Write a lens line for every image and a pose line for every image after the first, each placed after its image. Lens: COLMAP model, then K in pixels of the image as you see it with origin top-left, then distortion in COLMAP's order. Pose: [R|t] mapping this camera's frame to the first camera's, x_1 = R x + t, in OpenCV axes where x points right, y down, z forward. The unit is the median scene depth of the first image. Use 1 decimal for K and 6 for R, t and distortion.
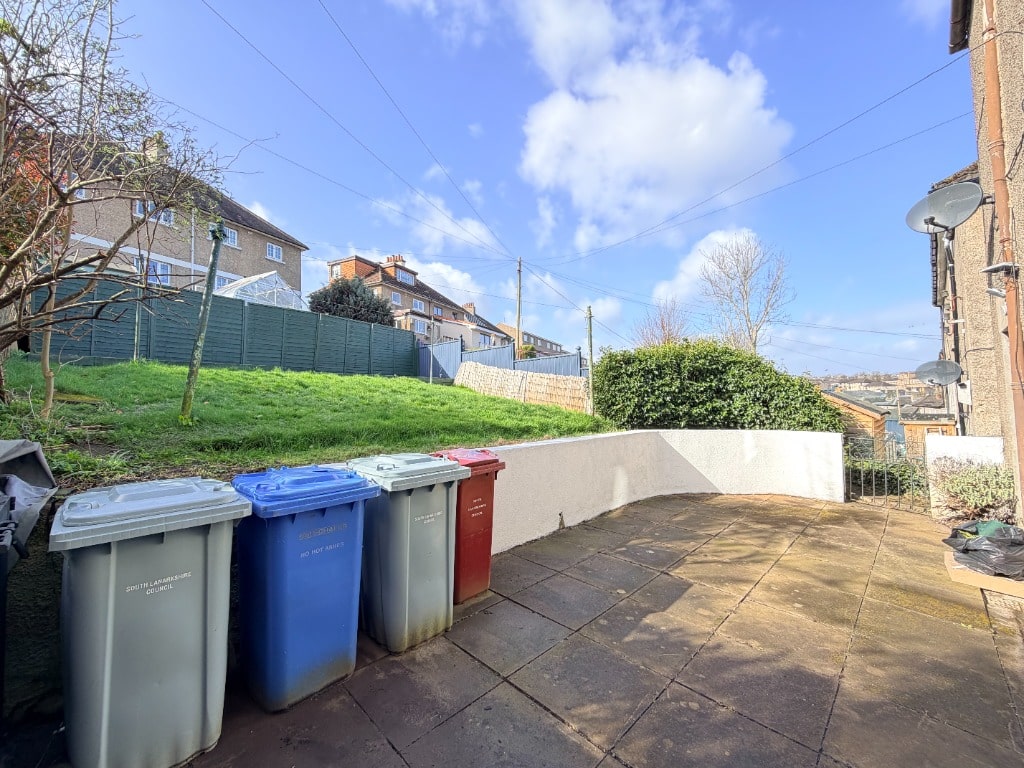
lens RADIAL K [[407.3, 0, 509.3], [0, 407.3, 381.9], [0, 0, 1]] dist [0.002869, -0.000041]
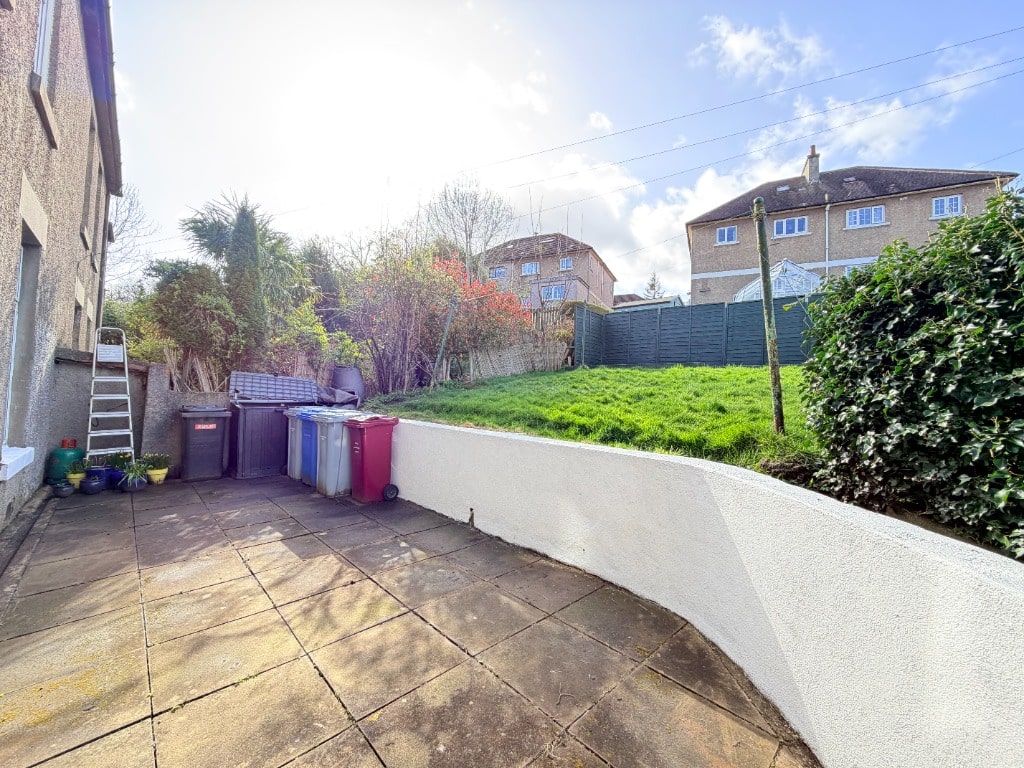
lens RADIAL K [[407.3, 0, 510.7], [0, 407.3, 383.2], [0, 0, 1]] dist [0.002869, -0.000041]
pose [[-0.011987, -0.012164, -0.999854, 1.142014], [0.013459, 0.999833, -0.012325, 0.052323], [0.999838, -0.013604, -0.011821, 1.189455]]
